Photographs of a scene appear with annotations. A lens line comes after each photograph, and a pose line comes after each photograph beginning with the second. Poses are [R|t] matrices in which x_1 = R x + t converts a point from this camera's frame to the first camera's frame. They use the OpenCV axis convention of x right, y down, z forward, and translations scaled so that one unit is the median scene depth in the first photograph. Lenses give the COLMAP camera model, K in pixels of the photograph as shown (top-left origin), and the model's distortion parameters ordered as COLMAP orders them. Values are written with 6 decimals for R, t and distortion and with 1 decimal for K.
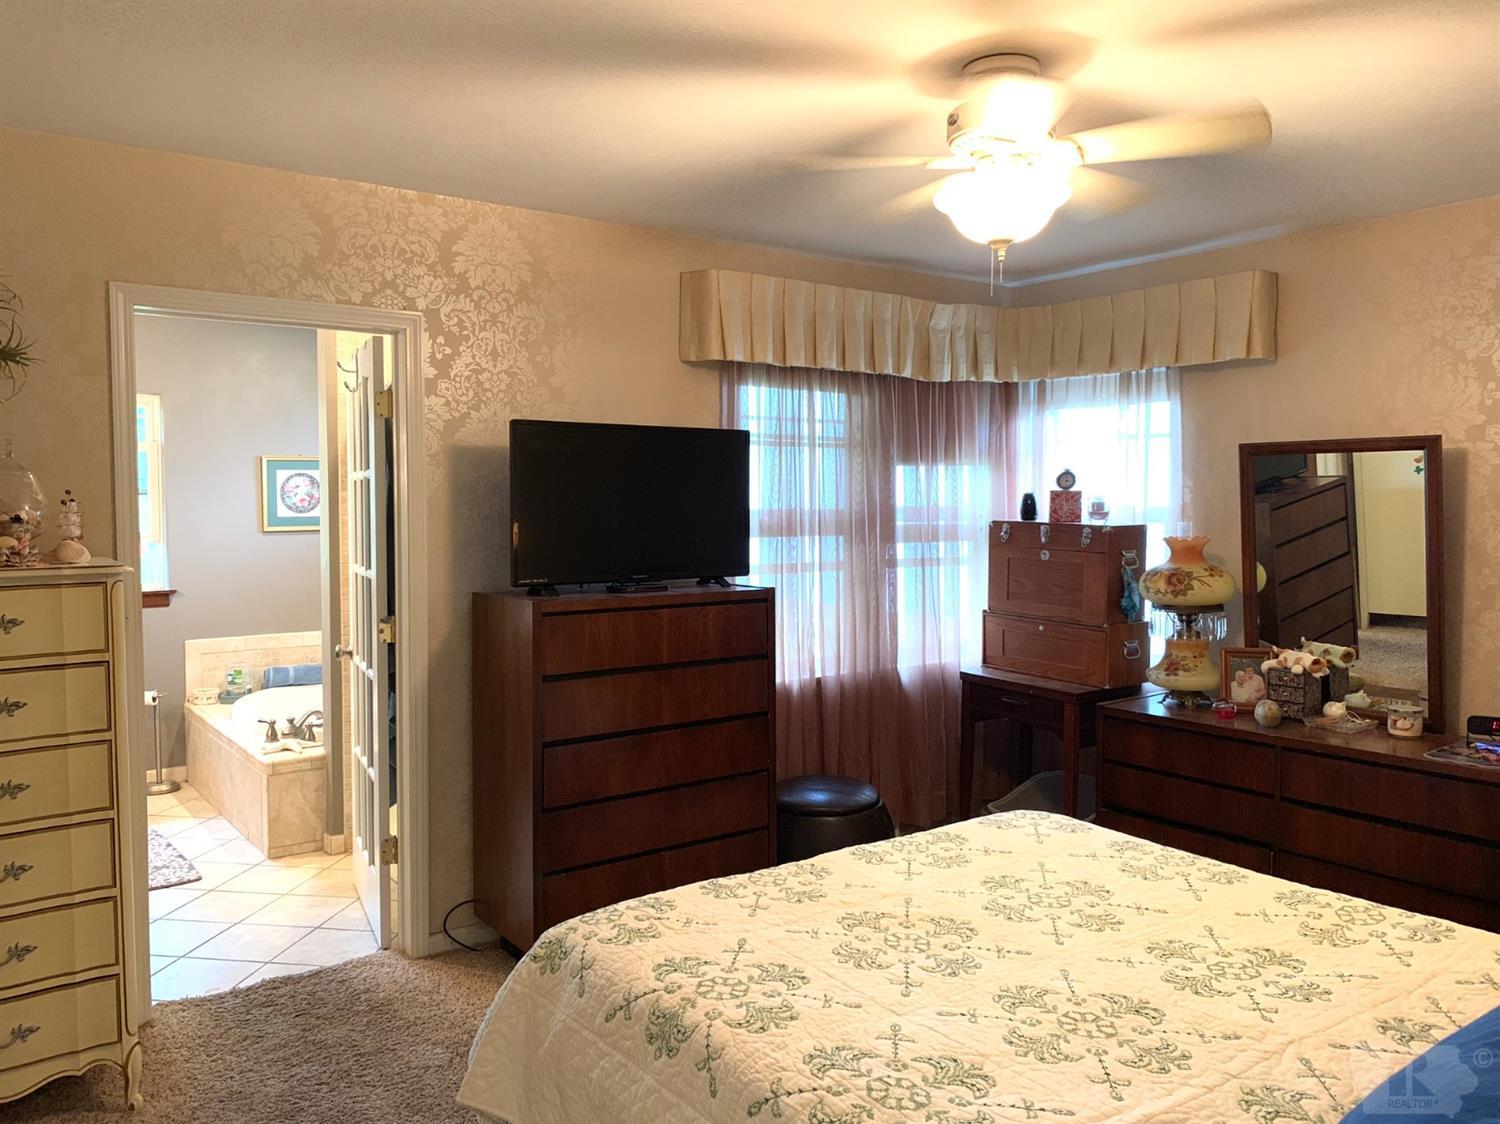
lens RADIAL K [[1149.1, 0, 743.8], [0, 1149.1, 546.2], [0, 0, 1]] dist [0.044855, -0.055866]
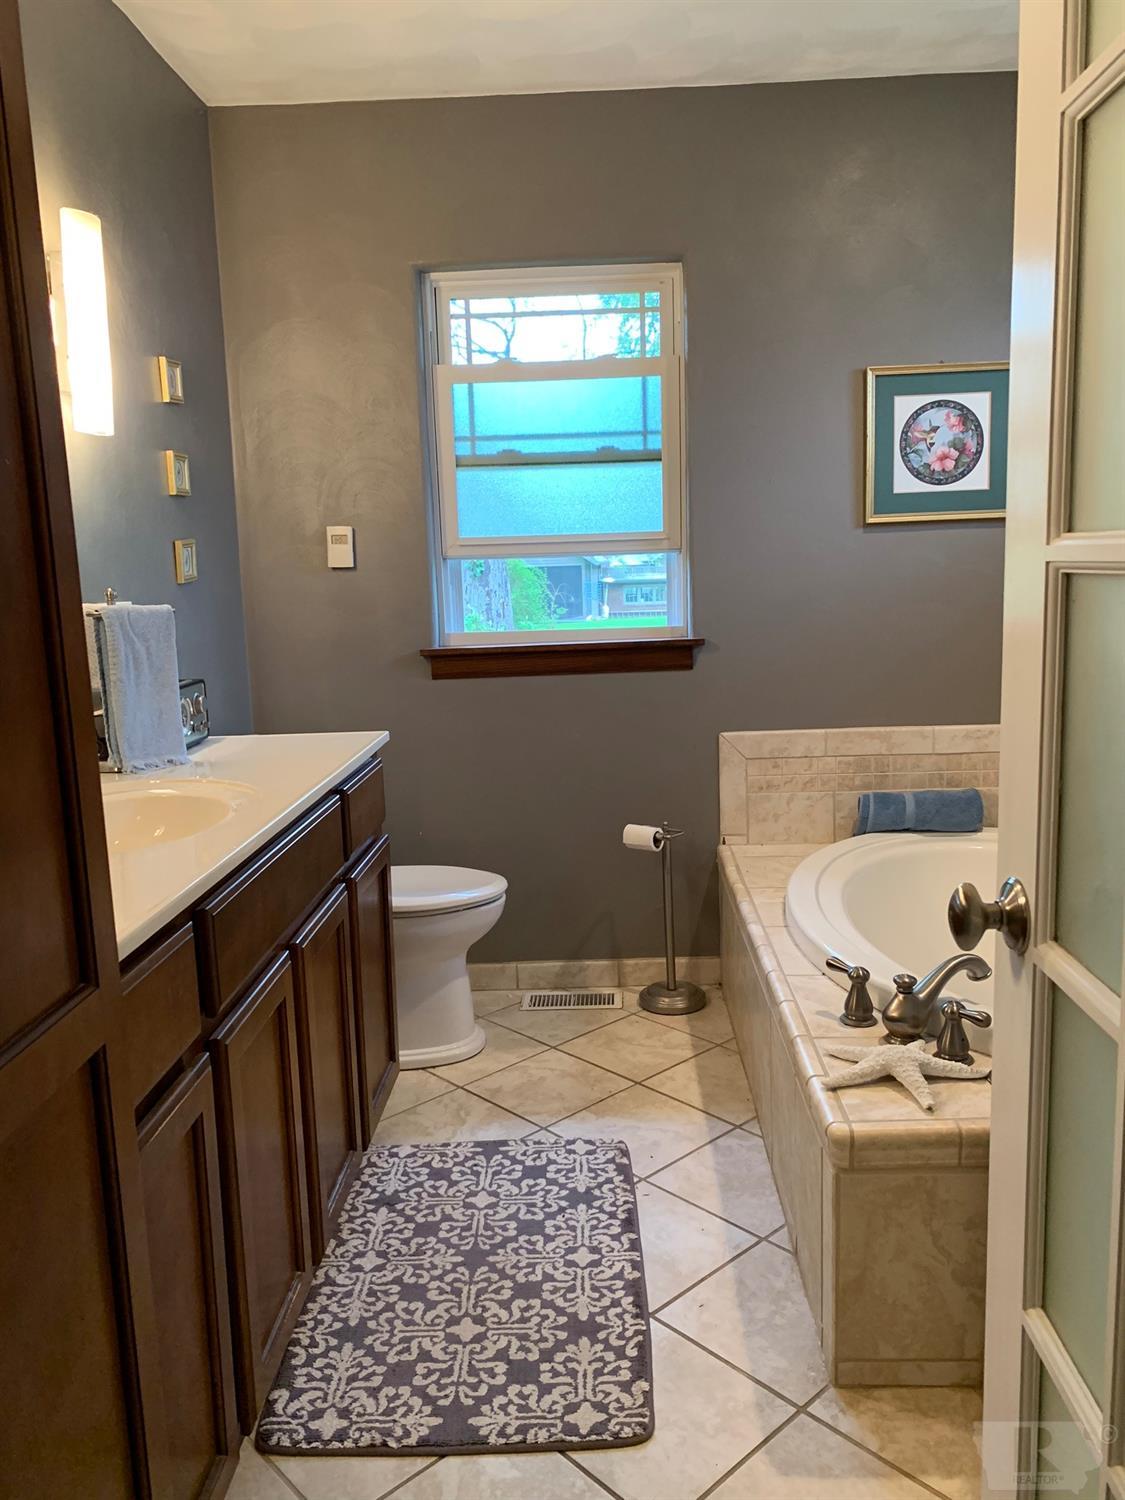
lens RADIAL K [[1149.1, 0, 558.4], [0, 1149.1, 754.6], [0, 0, 1]] dist [0.044855, -0.055866]
pose [[0.783922, 0.077404, -0.616015, -0.210216], [0.008879, 0.990699, 0.135783, 0.018292], [0.620795, -0.111913, 0.775944, 0.534538]]
